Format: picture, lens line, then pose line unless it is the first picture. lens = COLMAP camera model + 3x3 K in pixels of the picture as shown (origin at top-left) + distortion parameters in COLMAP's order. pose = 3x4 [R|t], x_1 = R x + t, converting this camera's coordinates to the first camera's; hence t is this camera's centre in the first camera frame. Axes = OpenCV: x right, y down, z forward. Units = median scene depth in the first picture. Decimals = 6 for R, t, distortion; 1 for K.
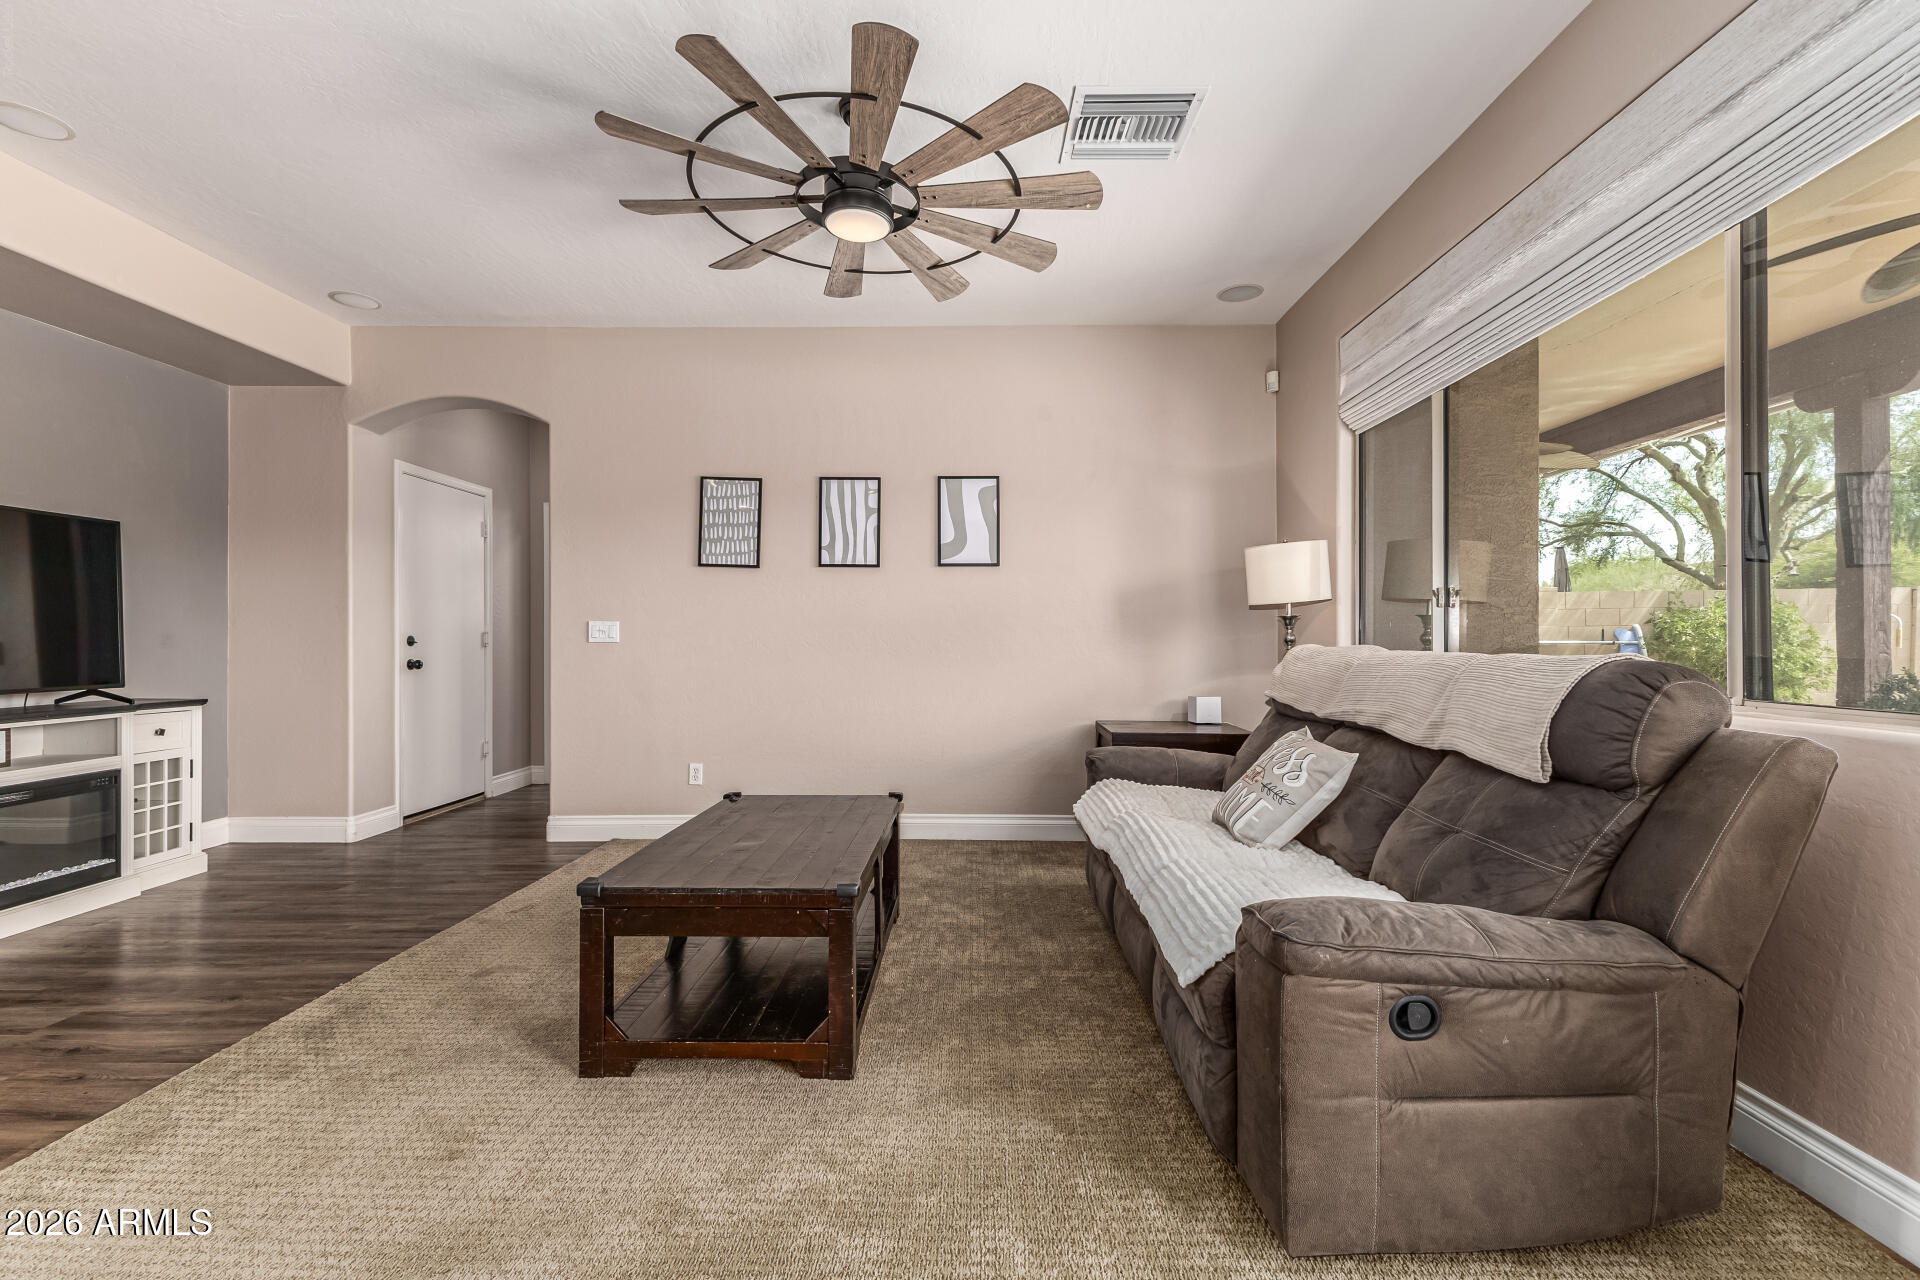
lens RADIAL K [[826.9, 0, 963.0], [0, 826.9, 639.2], [0, 0, 1]] dist [0.015753, -0.006704]
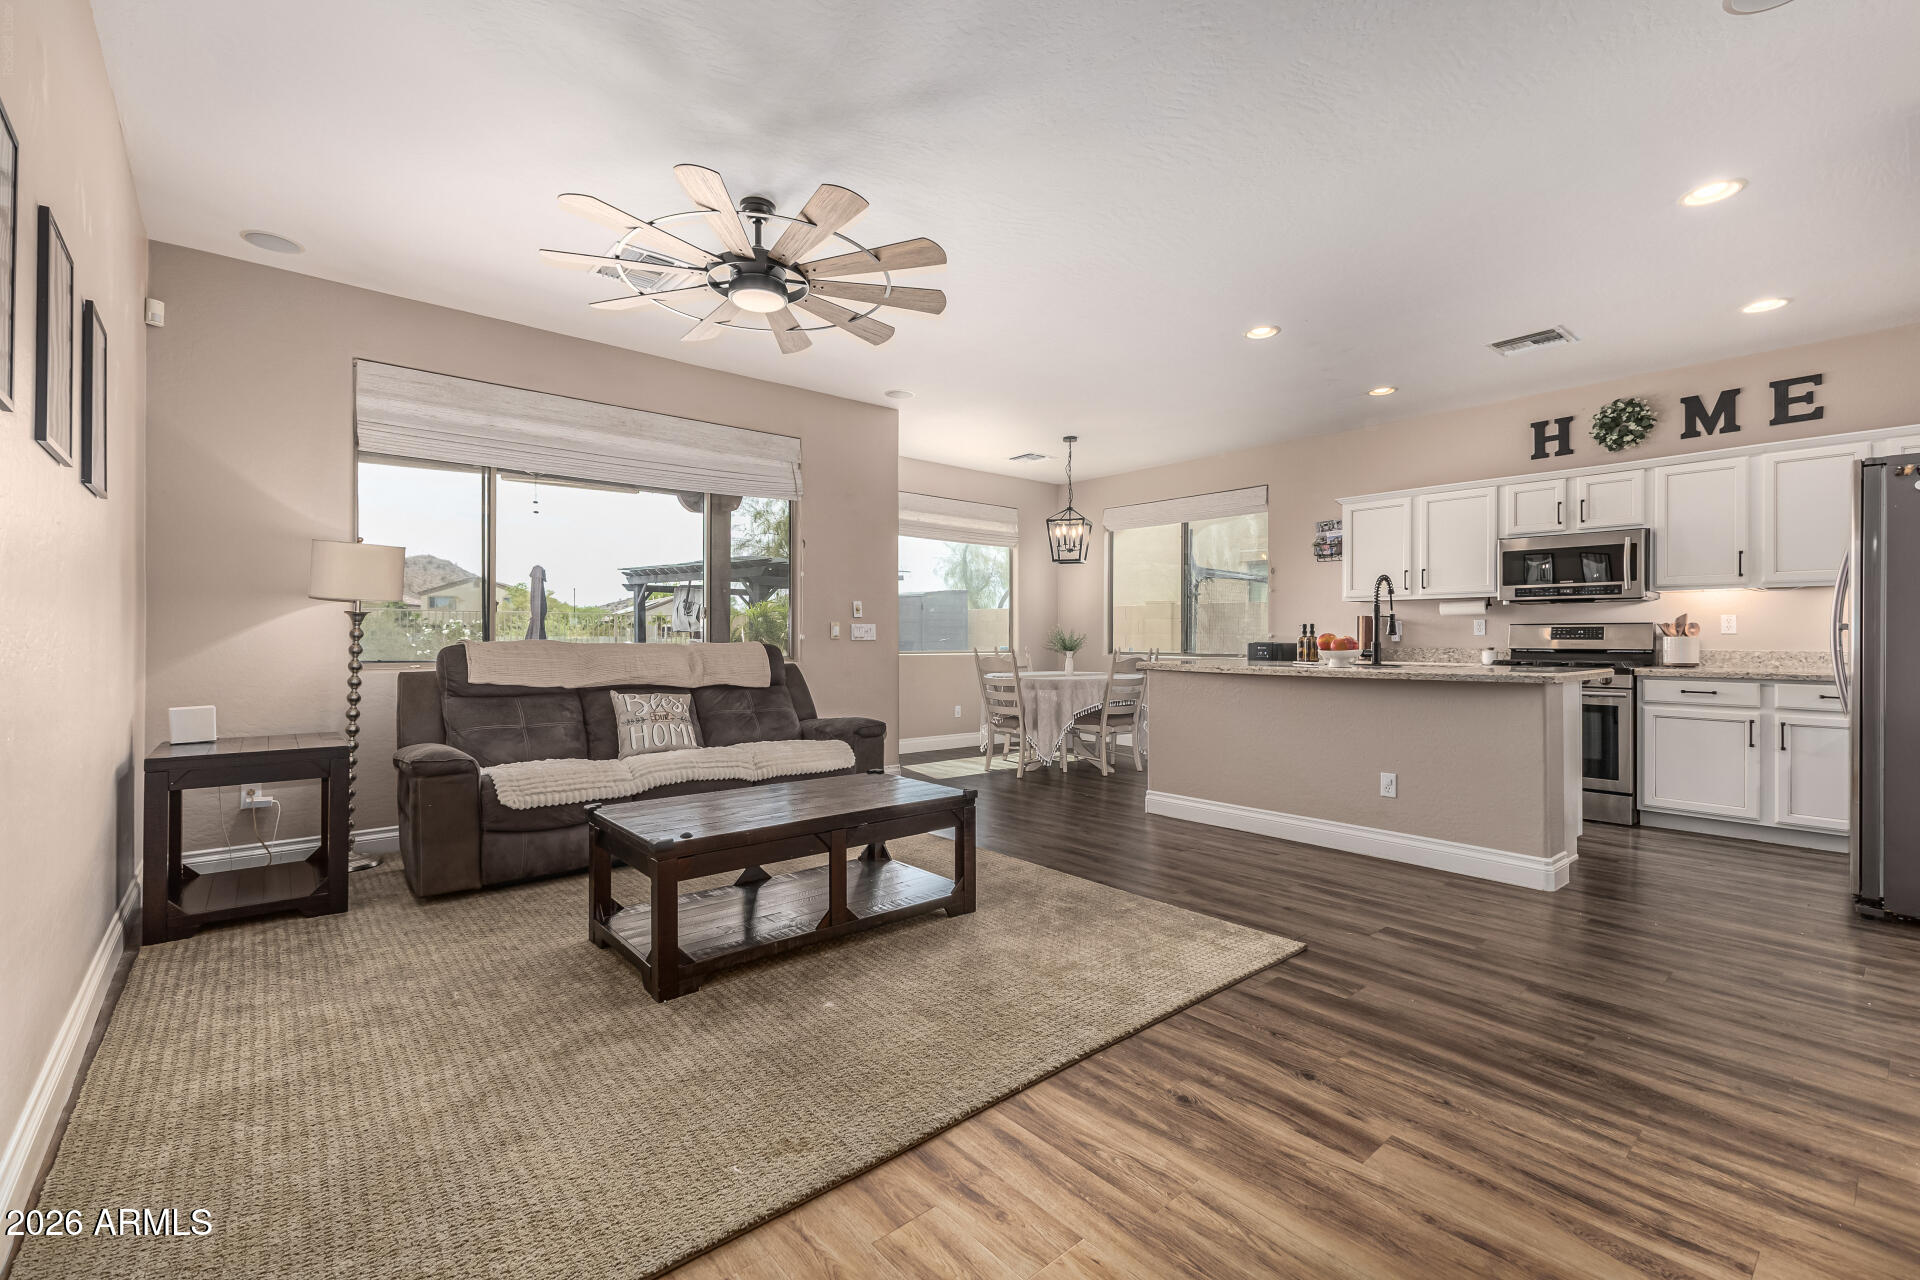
lens RADIAL K [[823.2, 0, 960.0], [0, 823.2, 640.0], [0, 0, 1]] dist [0.014905, -0.004549]
pose [[-0.658291, -0.004259, 0.752751, -0.752824], [-0.004304, 0.999989, 0.001894, 0.001884], [-0.752751, -0.001993, -0.658302, 0.953434]]
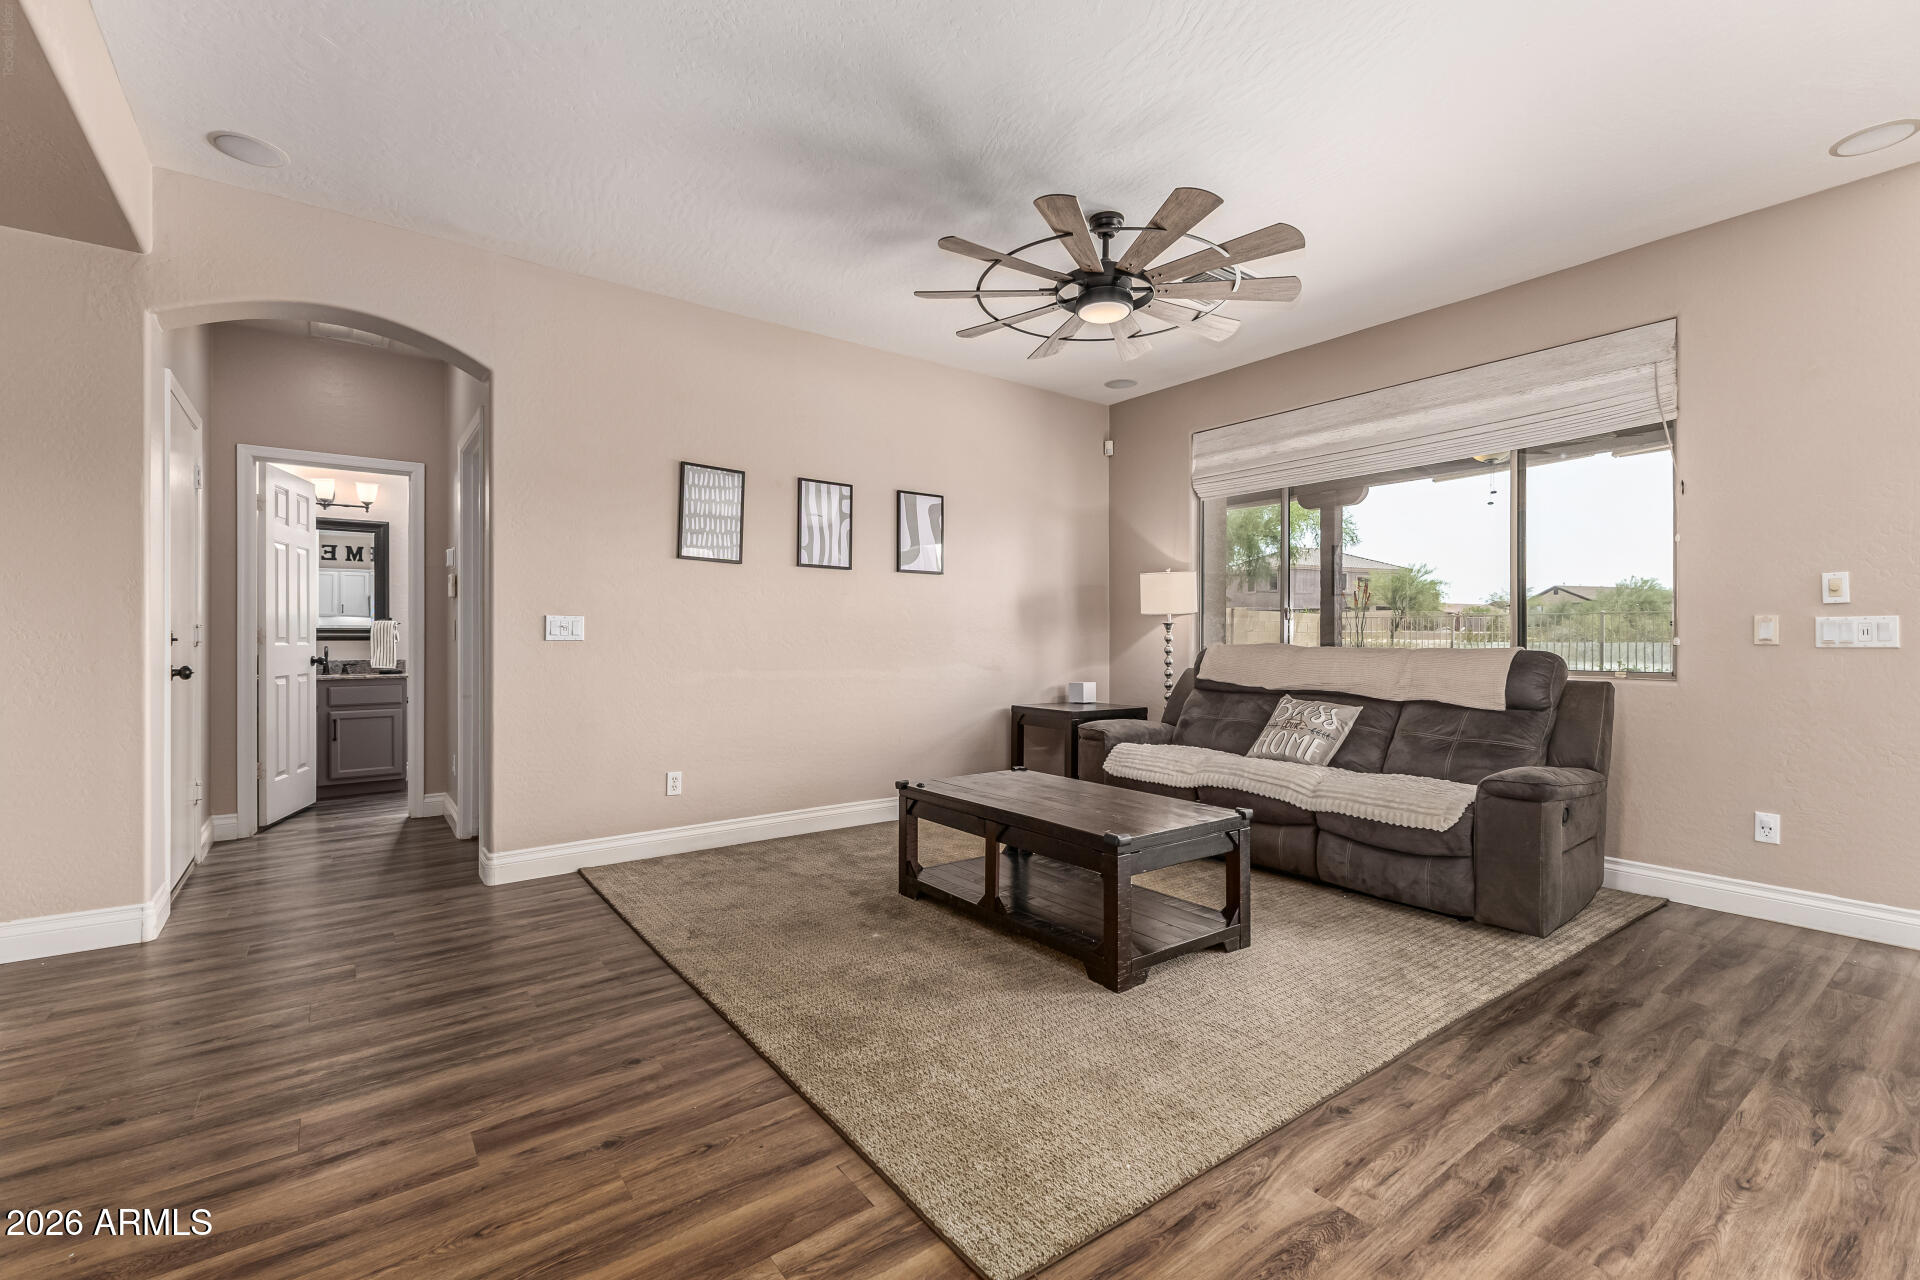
lens RADIAL K [[826.9, 0, 963.0], [0, 826.9, 639.2], [0, 0, 1]] dist [0.015753, -0.006704]
pose [[0.793474, 0.002239, 0.608600, -0.643649], [-0.003347, 0.999994, 0.000686, 0.000614], [-0.608595, -0.002582, 0.793477, 0.075658]]
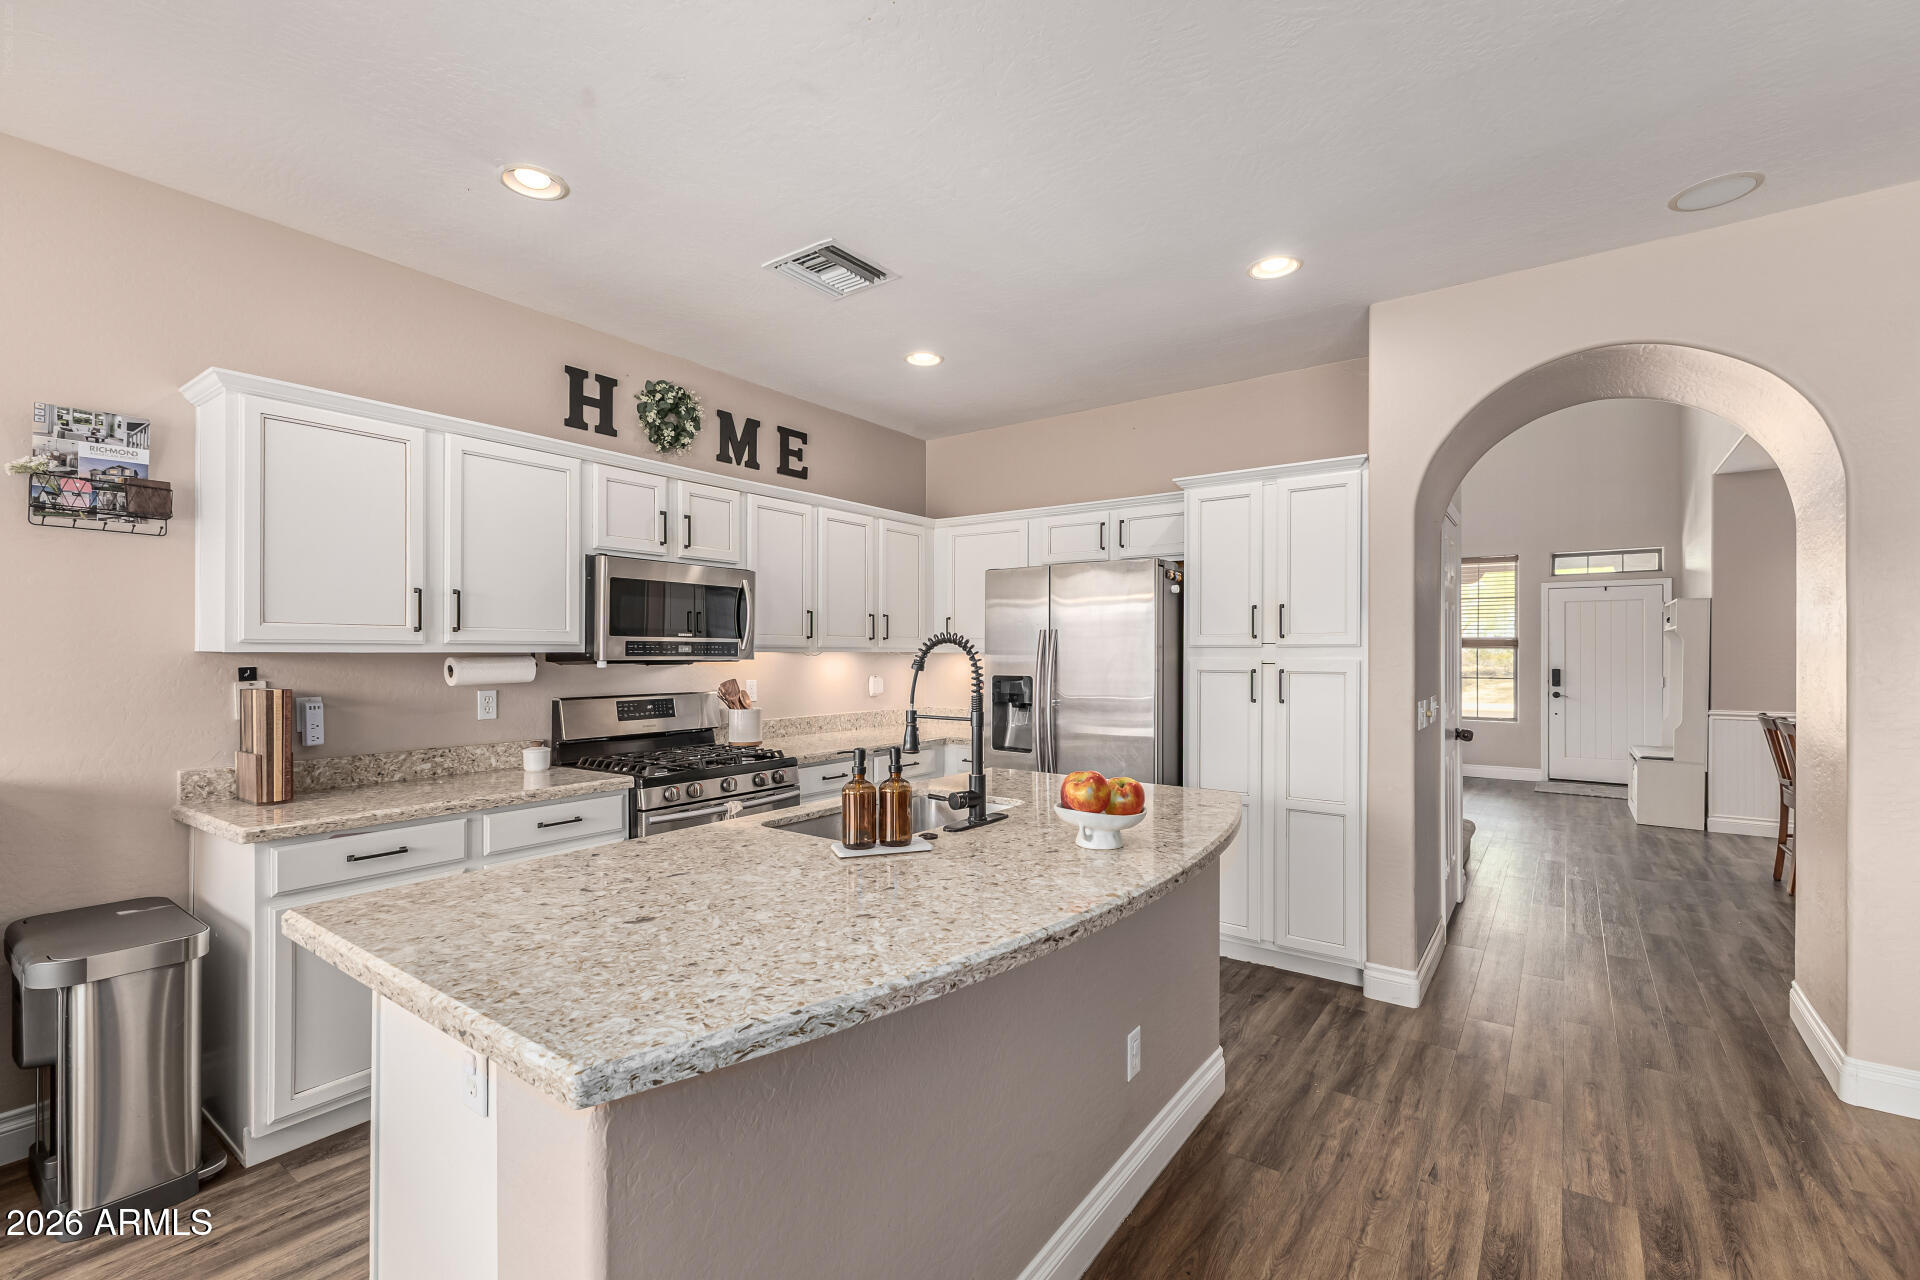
lens RADIAL K [[836.4, 0, 958.5], [0, 836.4, 650.5], [0, 0, 1]] dist [0.015545, -0.006401]
pose [[-0.580136, -0.003451, -0.814513, 0.081070], [-0.000289, 0.999992, -0.004031, -0.066219], [0.814520, -0.002103, -0.580132, 0.179459]]
